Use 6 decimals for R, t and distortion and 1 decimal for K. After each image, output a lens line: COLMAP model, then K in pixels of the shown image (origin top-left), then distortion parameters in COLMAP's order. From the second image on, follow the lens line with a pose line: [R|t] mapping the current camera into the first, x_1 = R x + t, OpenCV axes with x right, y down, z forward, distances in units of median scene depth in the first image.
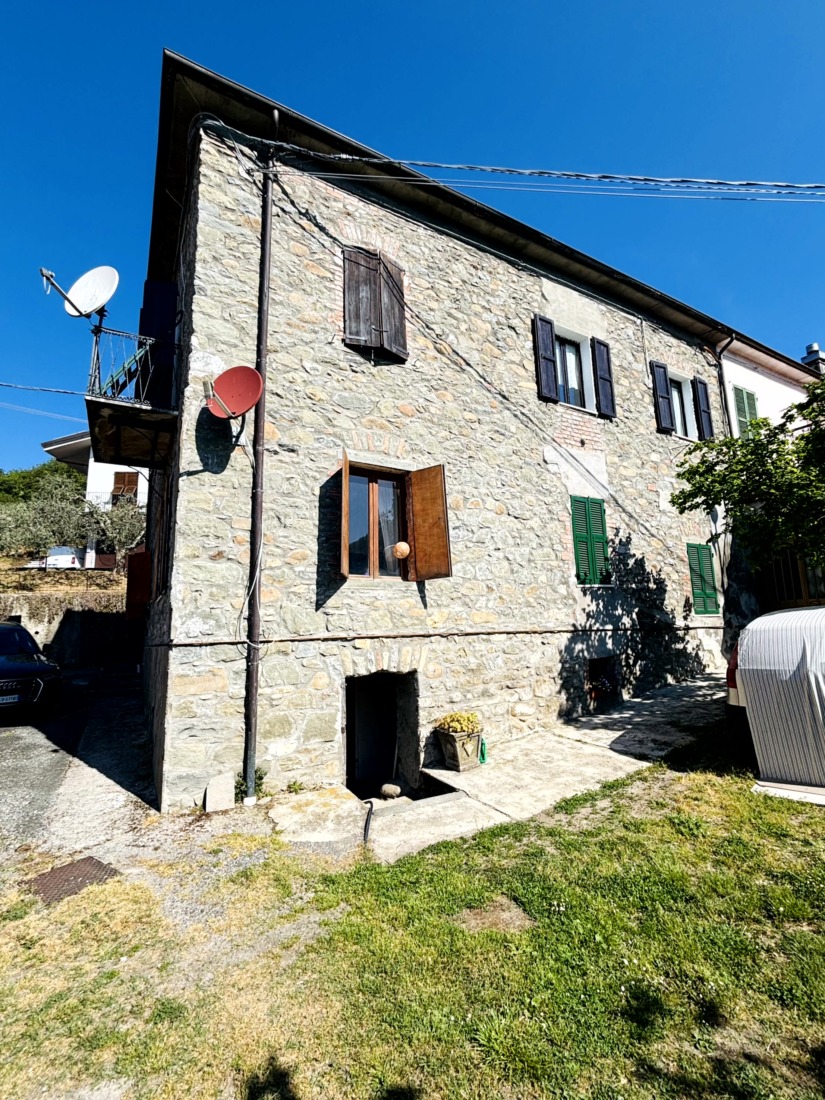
lens RADIAL K [[494.4, 0, 411.0], [0, 494.4, 549.6], [0, 0, 1]] dist [0.000111, -0.000055]
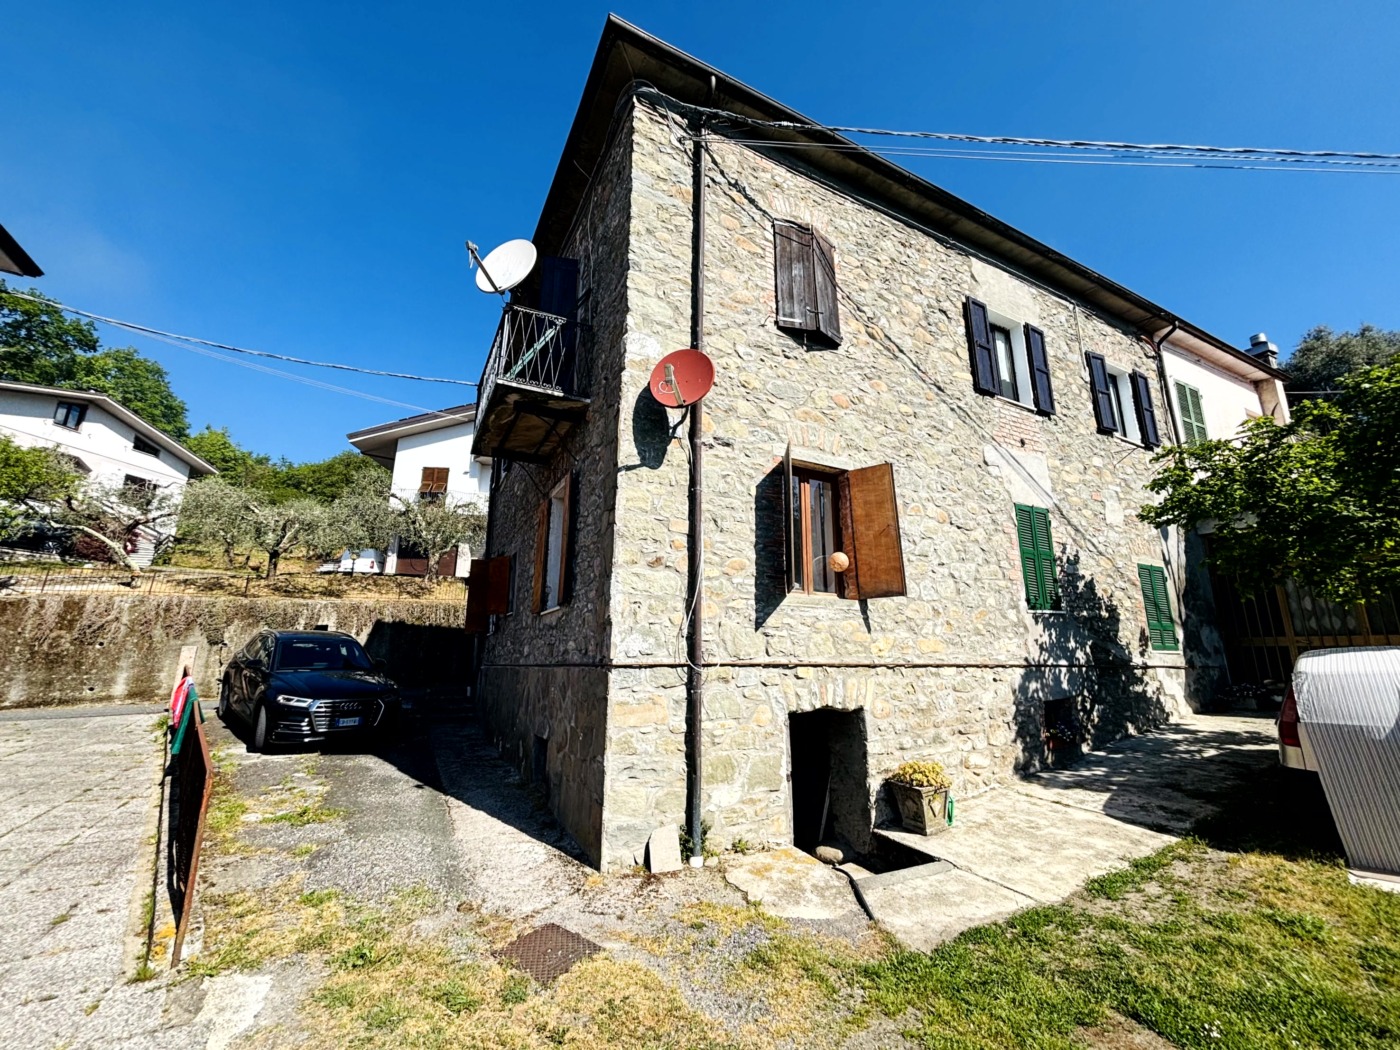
lens RADIAL K [[564.3, 0, 696.3], [0, 564.3, 523.3], [0, 0, 1]] dist [0.002607, -0.000029]
pose [[0.998740, 0.024643, -0.043720, -0.218146], [-0.027642, 0.997208, -0.069371, 0.008044], [0.041889, 0.070492, 0.996632, 0.014902]]
